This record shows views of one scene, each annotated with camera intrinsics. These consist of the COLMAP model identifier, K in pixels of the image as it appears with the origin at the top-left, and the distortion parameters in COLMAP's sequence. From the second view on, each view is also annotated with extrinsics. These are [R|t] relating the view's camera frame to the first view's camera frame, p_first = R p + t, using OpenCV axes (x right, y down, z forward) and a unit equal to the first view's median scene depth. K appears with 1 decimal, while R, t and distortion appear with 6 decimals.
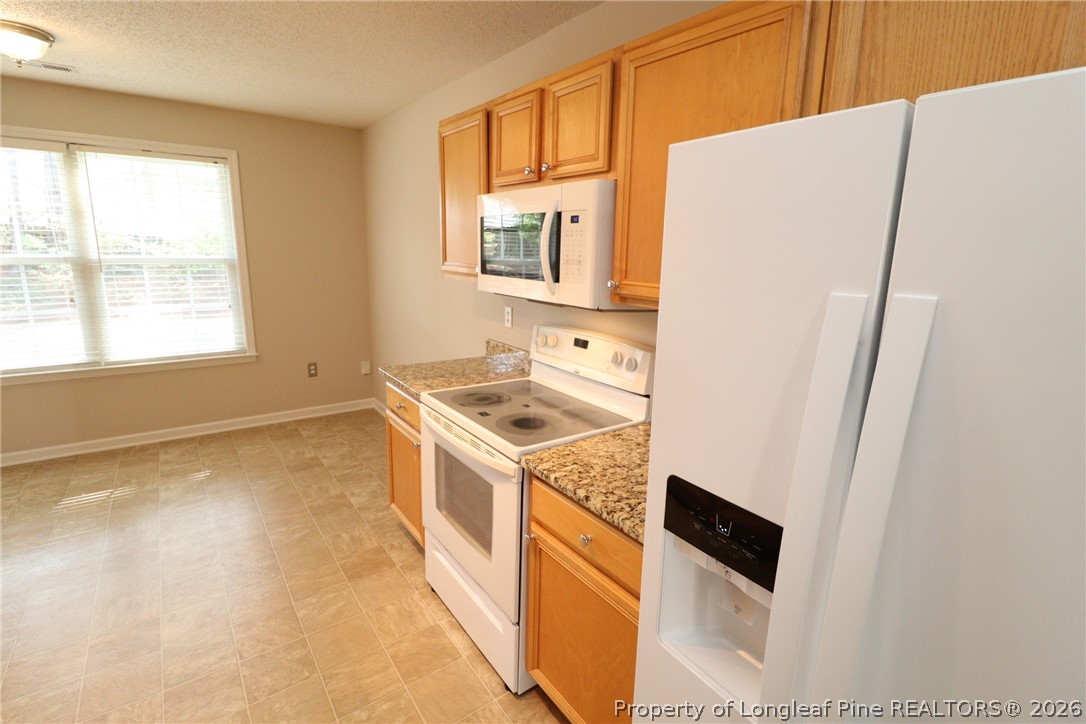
lens RADIAL K [[509.3, 0, 556.2], [0, 509.3, 360.0], [0, 0, 1]] dist [0.000376, -0.010148]
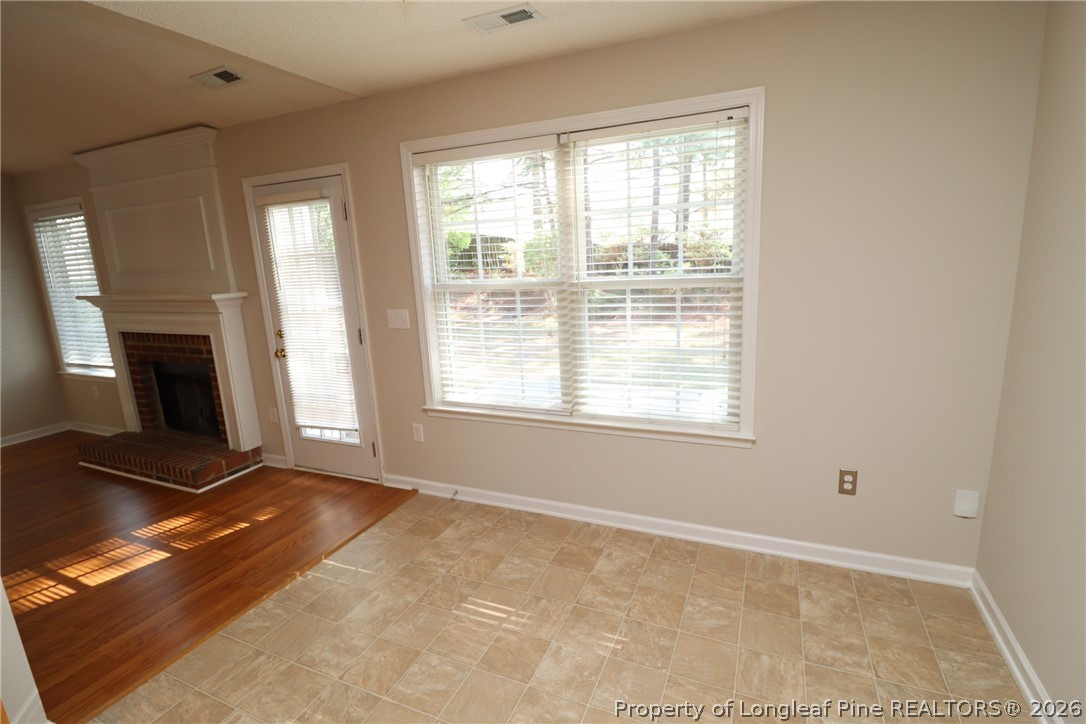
lens RADIAL K [[509.3, 0, 556.2], [0, 509.3, 360.0], [0, 0, 1]] dist [0.000376, -0.010148]
pose [[0.502690, 0.124565, -0.855445, -0.227238], [-0.130457, 0.989162, 0.067375, -0.121548], [0.854566, 0.077730, 0.513493, 0.537729]]
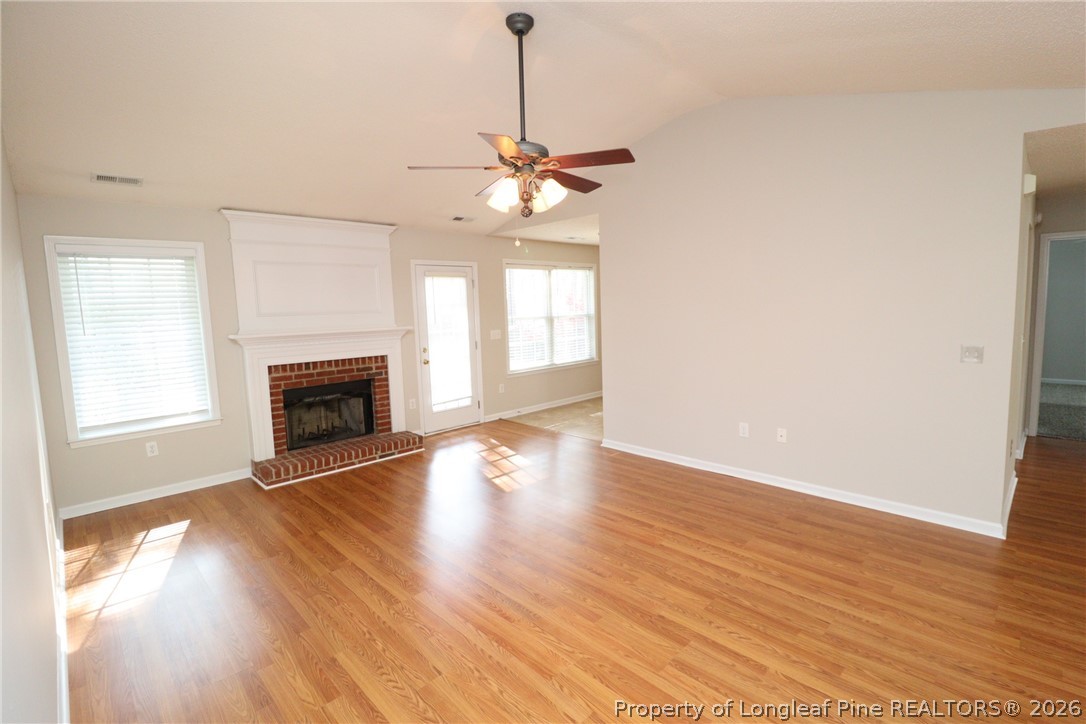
lens RADIAL K [[509.3, 0, 556.2], [0, 509.3, 360.0], [0, 0, 1]] dist [0.000376, -0.010148]
pose [[0.986948, -0.068817, 0.145595, -1.152448], [0.082788, 0.992295, -0.092176, 0.180295], [-0.138130, 0.103026, 0.985041, -1.078609]]
